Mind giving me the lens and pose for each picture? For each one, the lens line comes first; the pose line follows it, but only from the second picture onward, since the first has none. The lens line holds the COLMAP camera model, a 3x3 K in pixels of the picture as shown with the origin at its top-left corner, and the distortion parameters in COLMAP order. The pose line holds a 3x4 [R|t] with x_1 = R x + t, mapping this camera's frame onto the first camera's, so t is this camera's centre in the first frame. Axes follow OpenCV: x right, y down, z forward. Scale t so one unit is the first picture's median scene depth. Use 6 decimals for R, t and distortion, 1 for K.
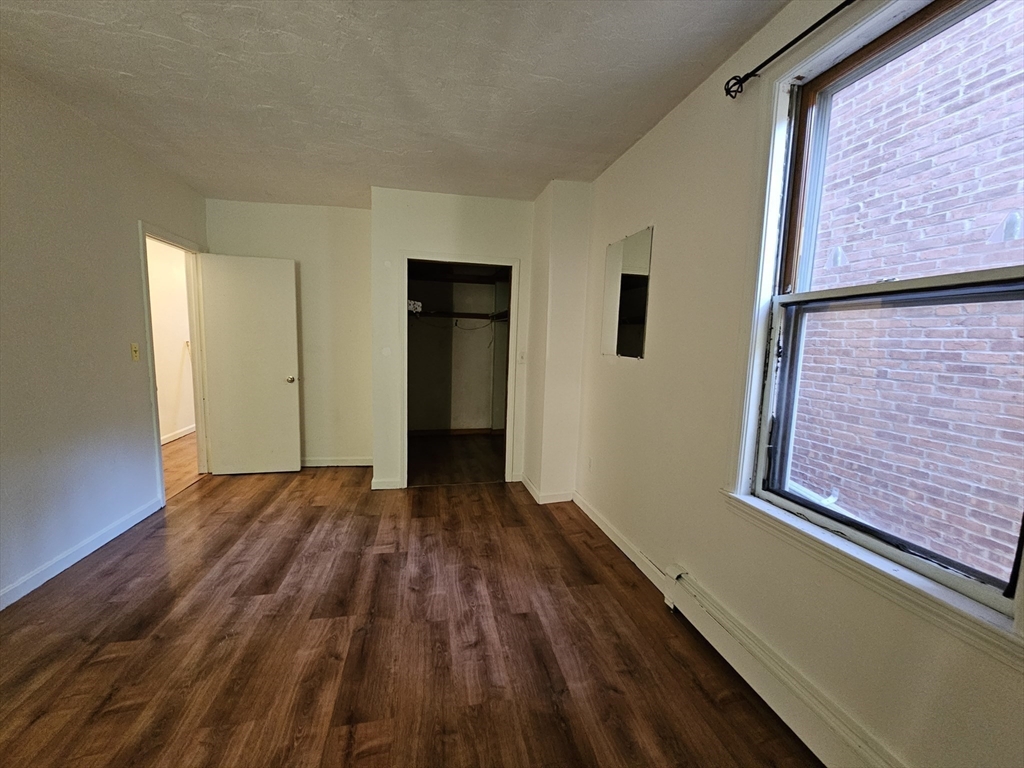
lens RADIAL K [[408.8, 0, 511.1], [0, 408.8, 385.3], [0, 0, 1]] dist [-0.001315, 0.000045]
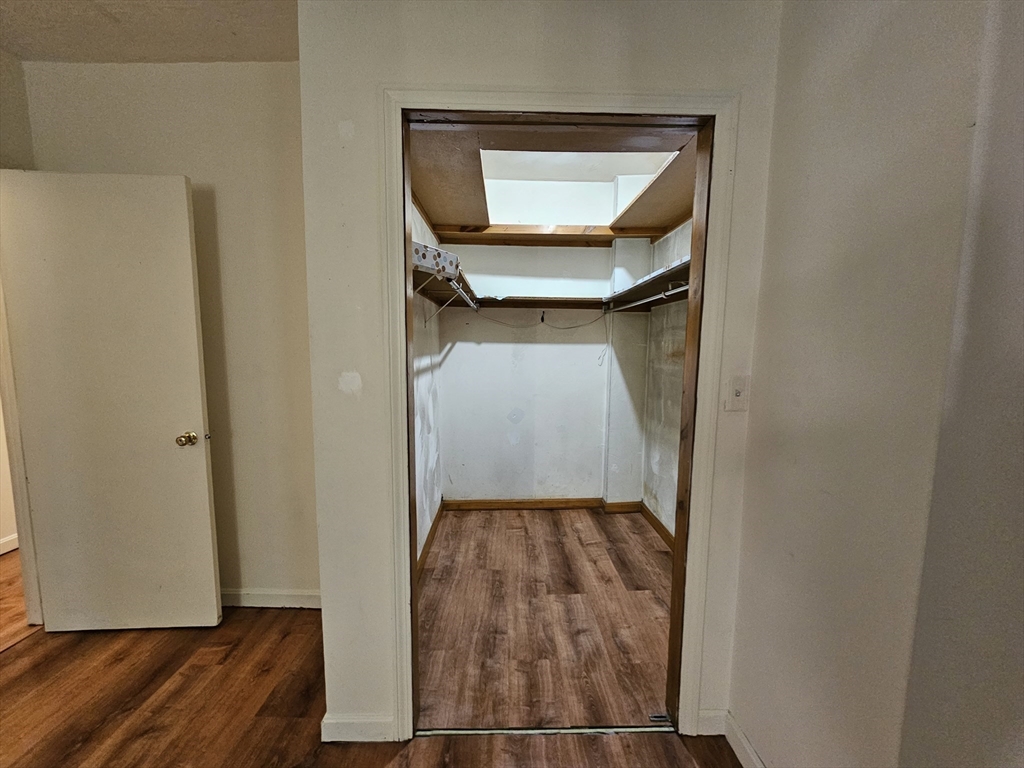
lens RADIAL K [[408.8, 0, 509.1], [0, 408.8, 386.6], [0, 0, 1]] dist [-0.001315, 0.000045]
pose [[0.977287, 0.002713, -0.211902, -0.087455], [-0.006099, 0.999864, -0.015328, -0.067587], [0.211832, 0.016273, 0.977171, 0.627441]]
